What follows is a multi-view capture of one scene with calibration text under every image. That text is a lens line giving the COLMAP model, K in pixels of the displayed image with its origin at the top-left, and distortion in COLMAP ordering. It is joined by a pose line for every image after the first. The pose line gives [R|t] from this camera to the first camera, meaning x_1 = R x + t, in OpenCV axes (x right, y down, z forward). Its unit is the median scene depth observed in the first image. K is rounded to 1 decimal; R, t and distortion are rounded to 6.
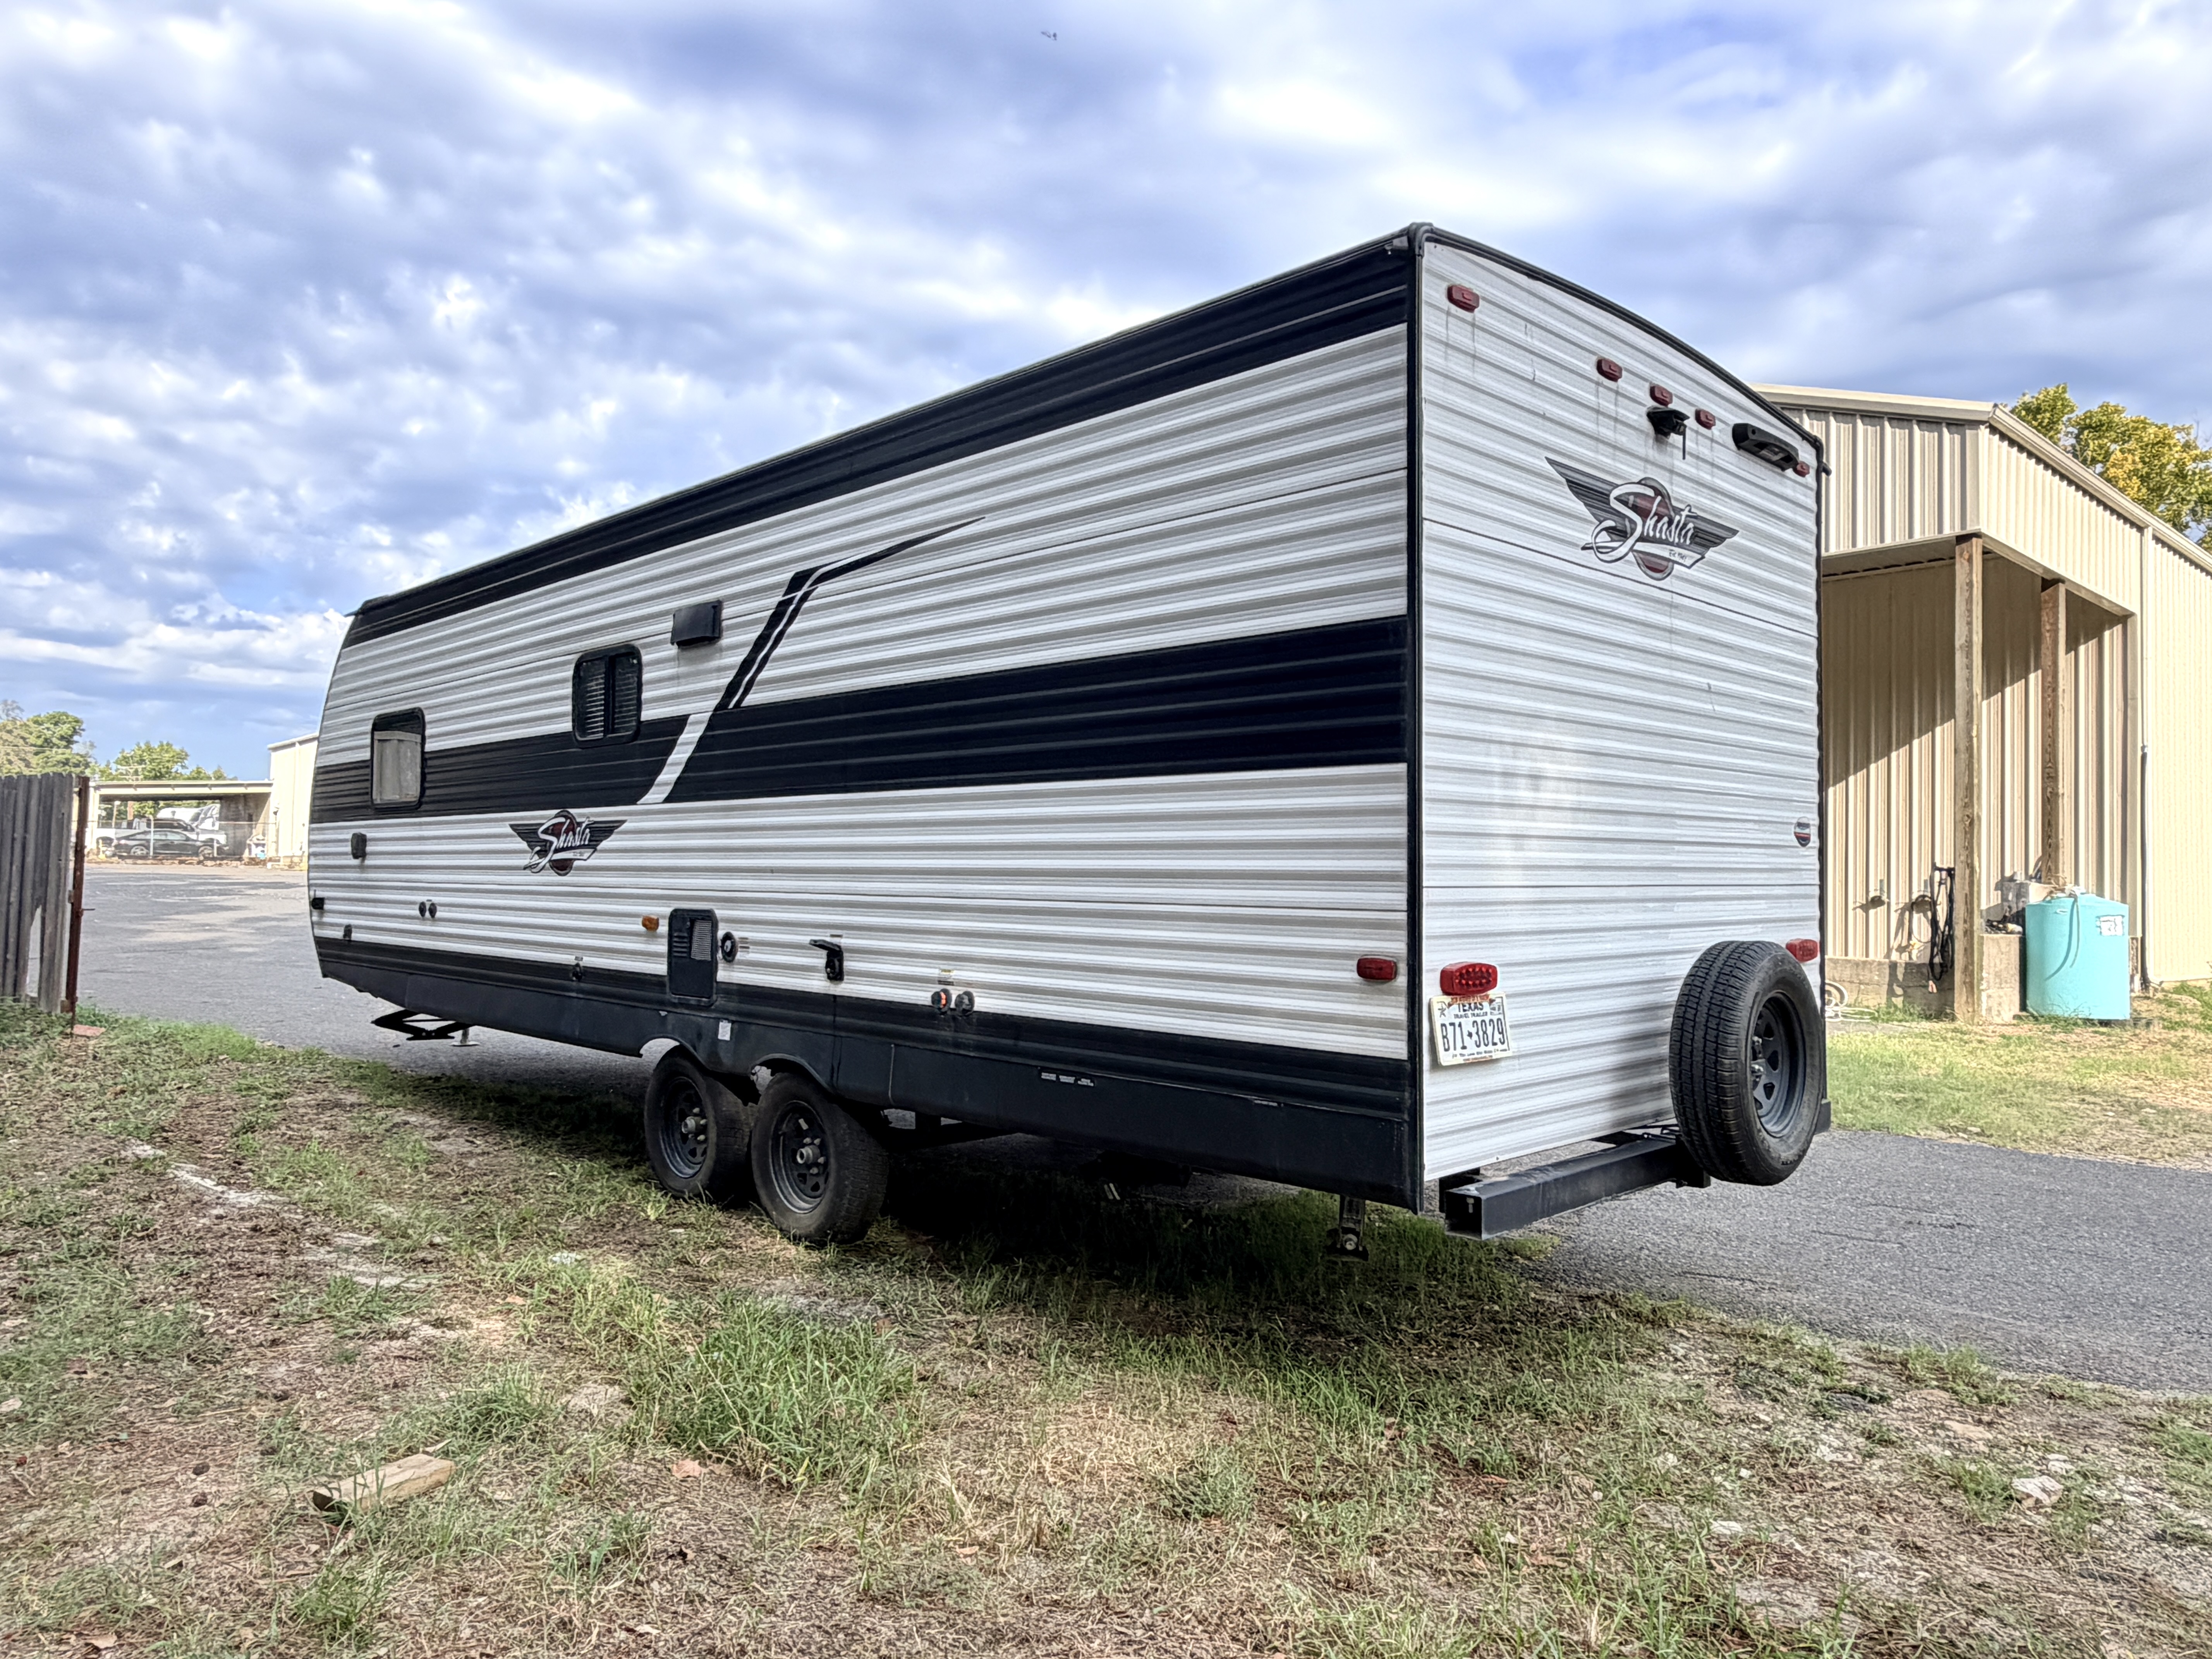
lens RADIAL K [[1502.9, 0, 1108.7], [0, 1502.9, 831.4], [0, 0, 1]] dist [-0.004489, 0.001469]
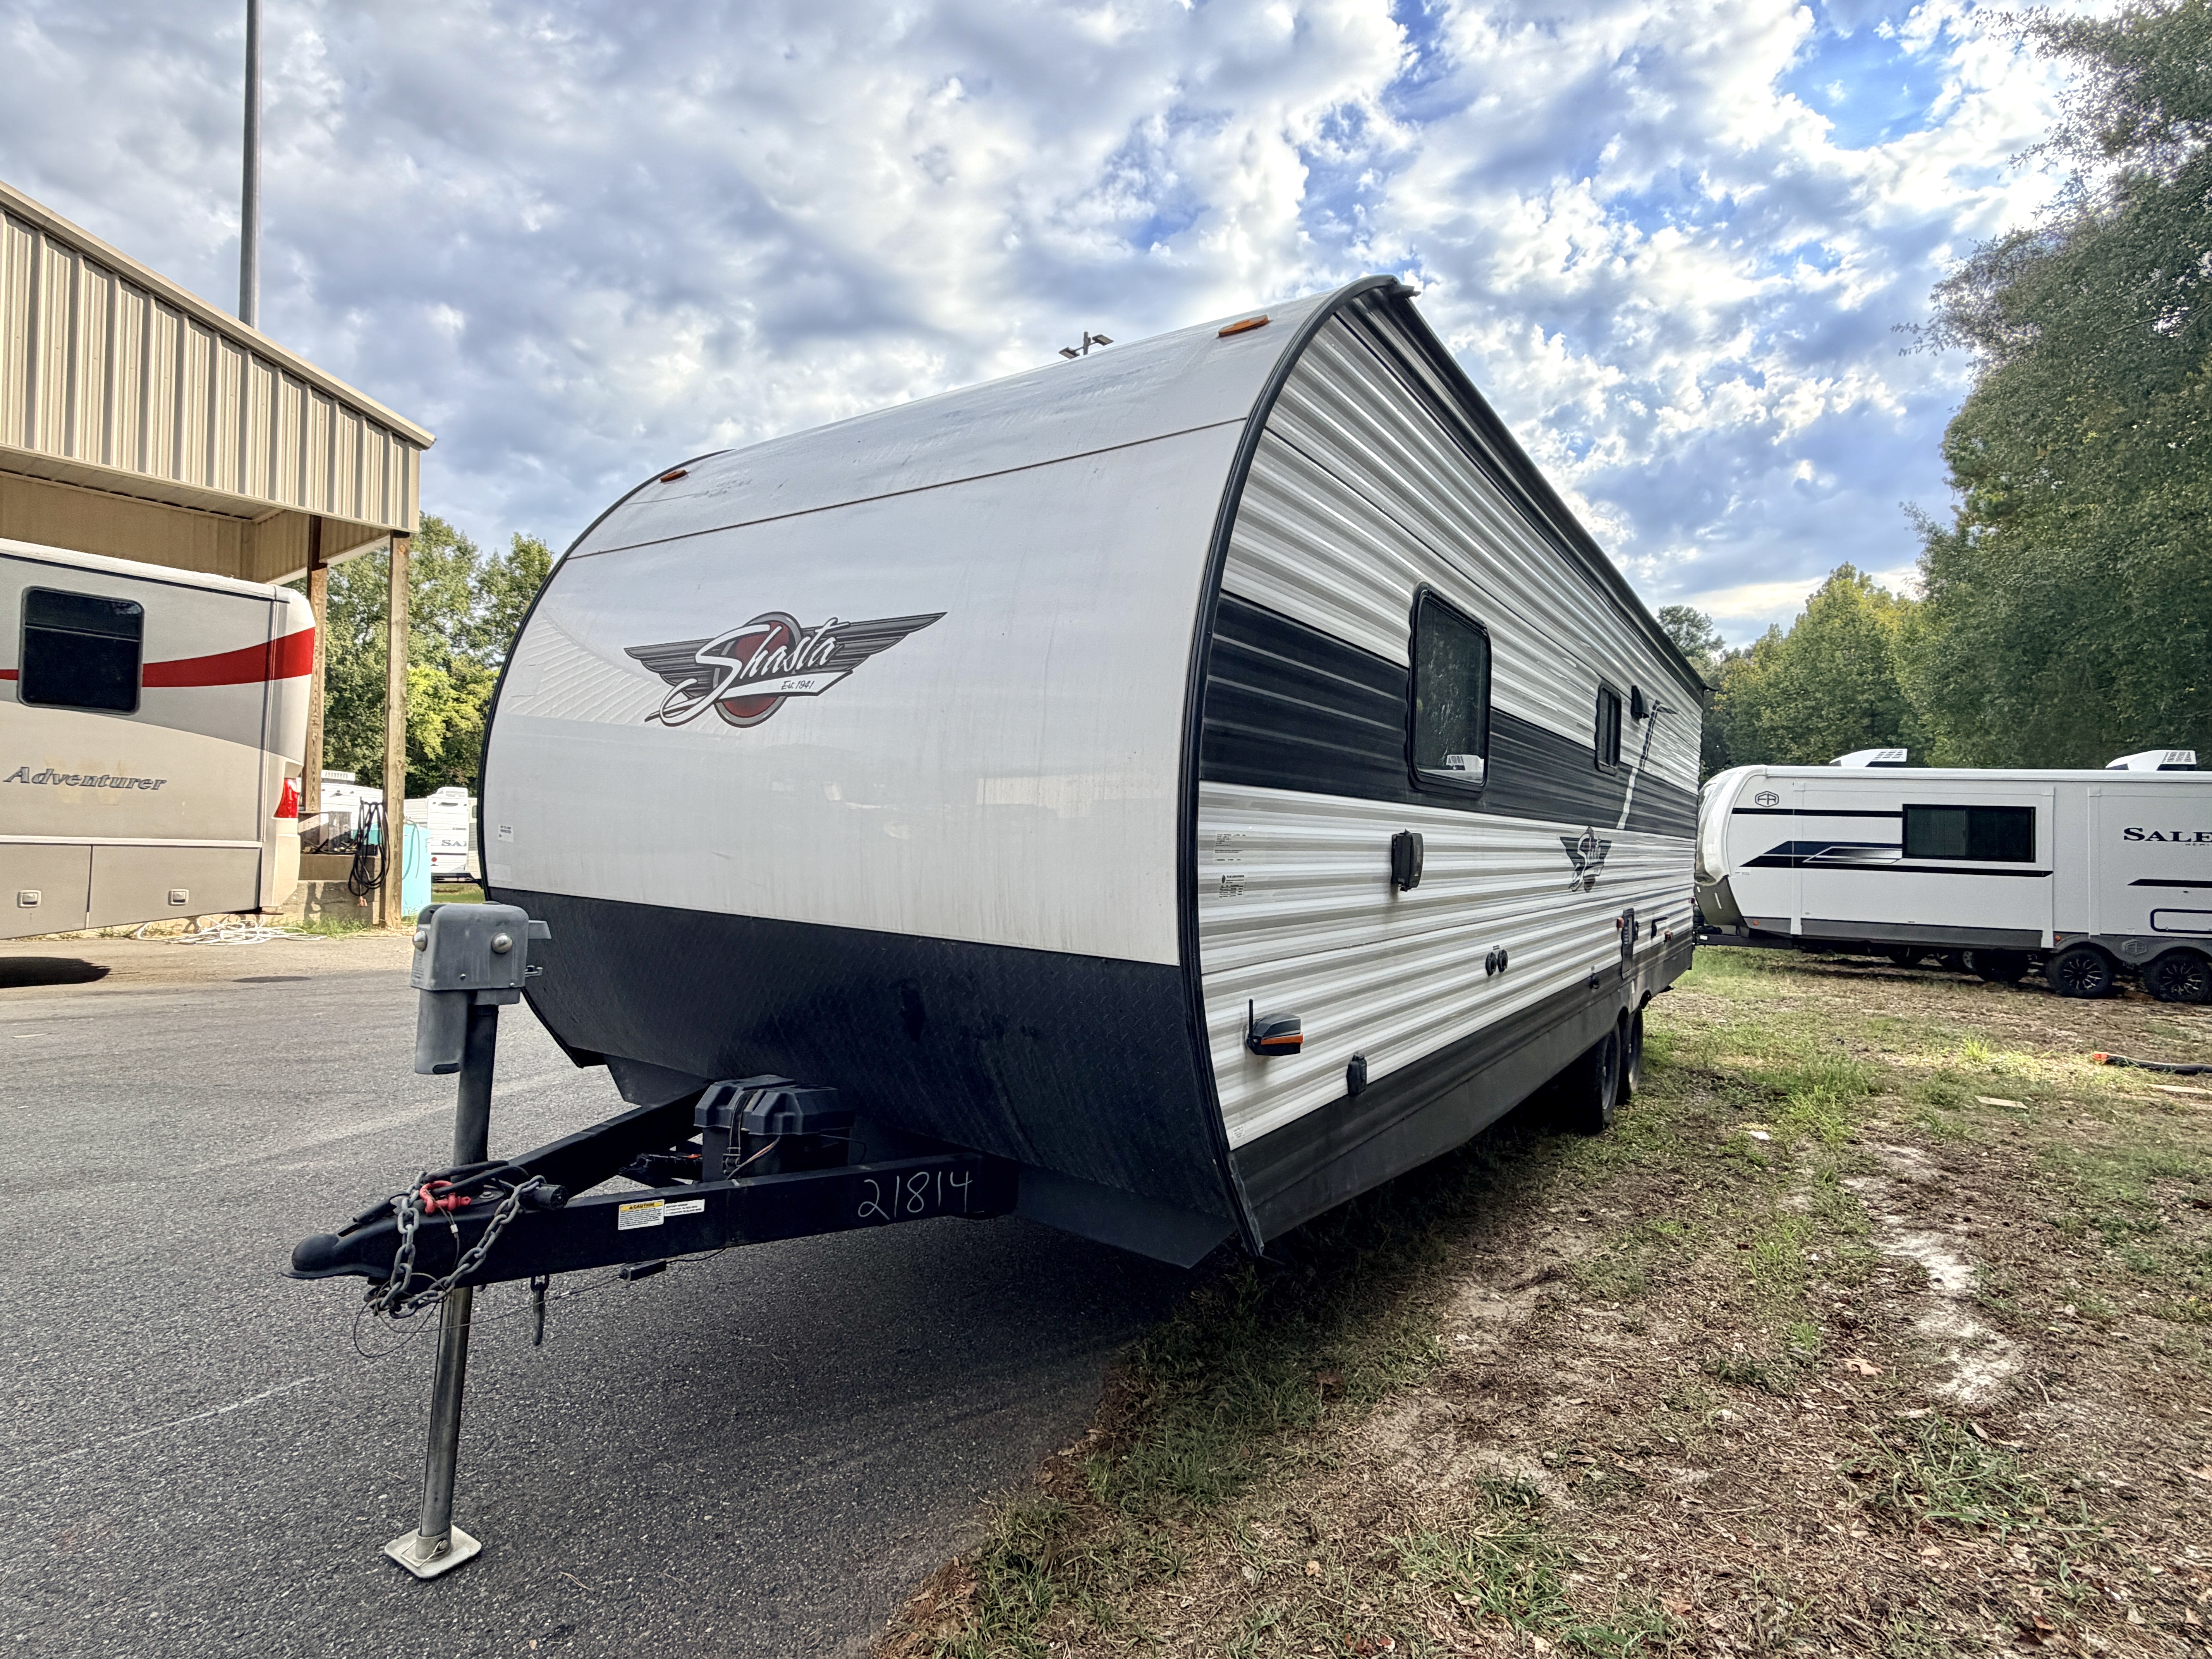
lens RADIAL K [[1079.6, 0, 1106.0], [0, 1079.6, 823.3], [0, 0, 1]] dist [0.006915, -0.000110]
pose [[-0.203968, -0.011857, 0.978906, -1.167671], [-0.068620, 0.997640, -0.002214, 0.007960], [-0.976570, -0.067624, -0.204301, 1.696983]]
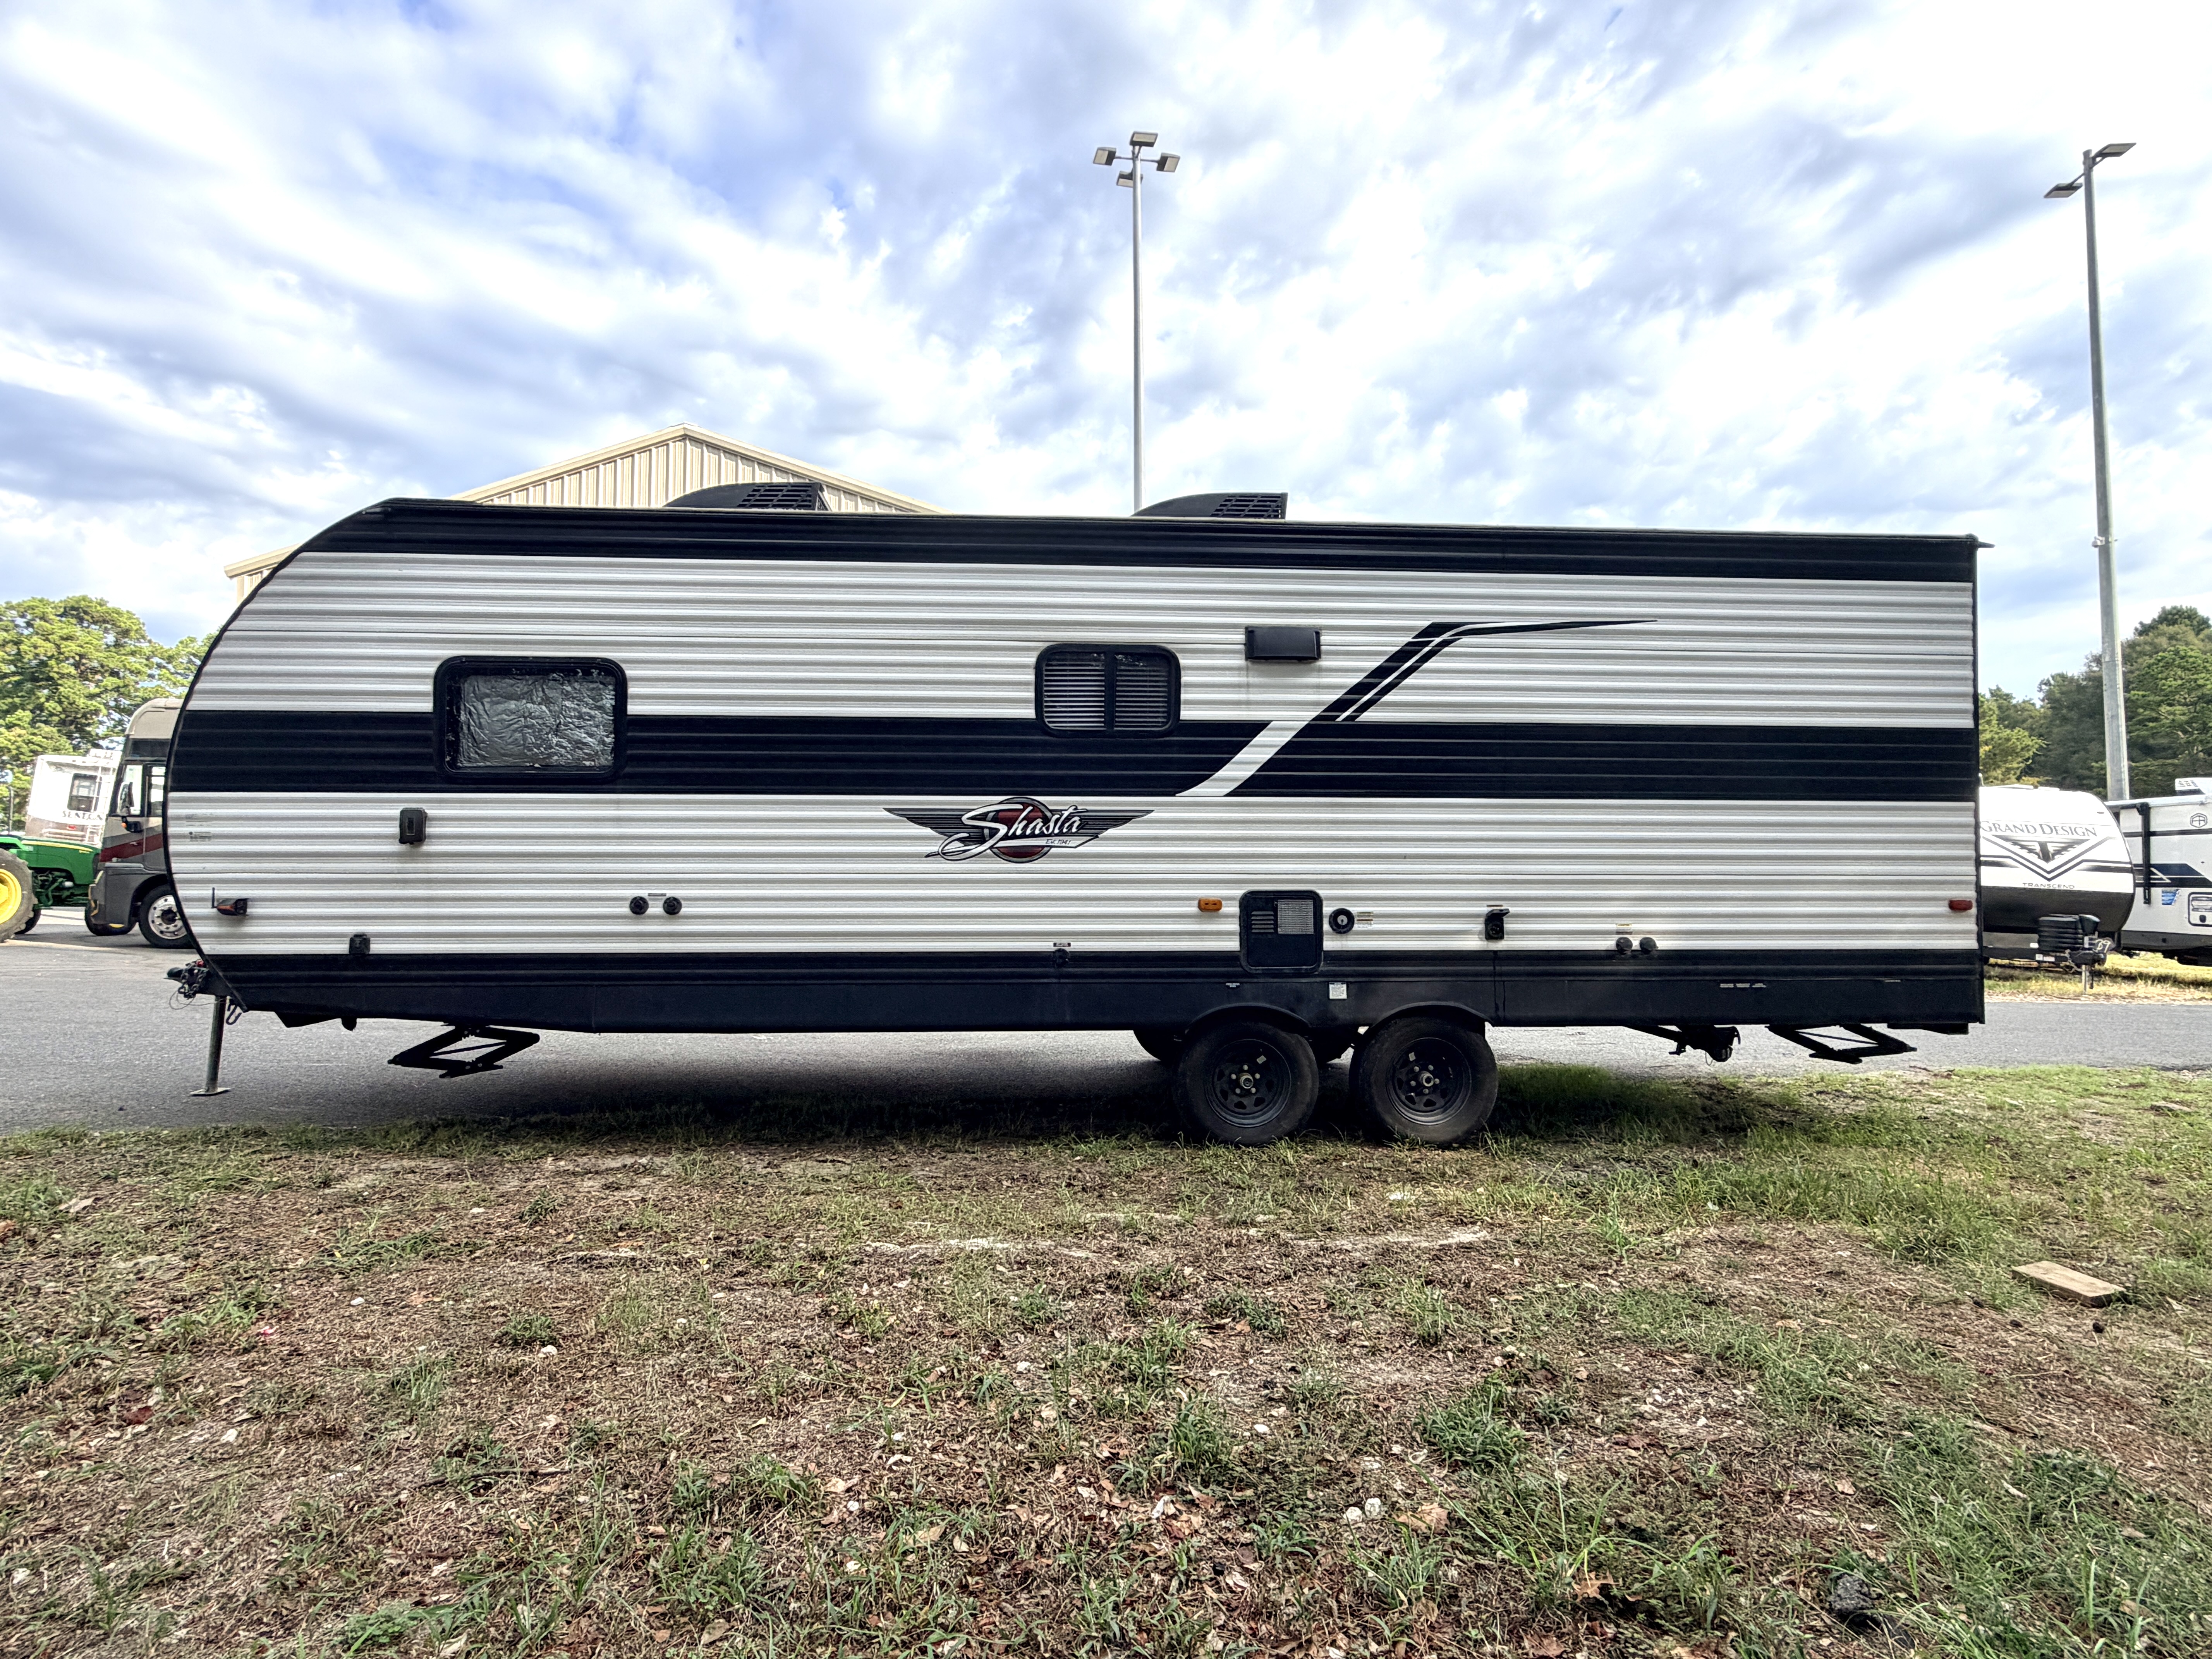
lens RADIAL K [[1141.3, 0, 1094.2], [0, 1141.3, 834.9], [0, 0, 1]] dist [0.003104, -0.002819]
pose [[0.649372, 0.009072, 0.760417, -1.048874], [-0.017549, 0.999841, 0.003057, 0.008967], [-0.760268, -0.015330, 0.649429, 0.547325]]
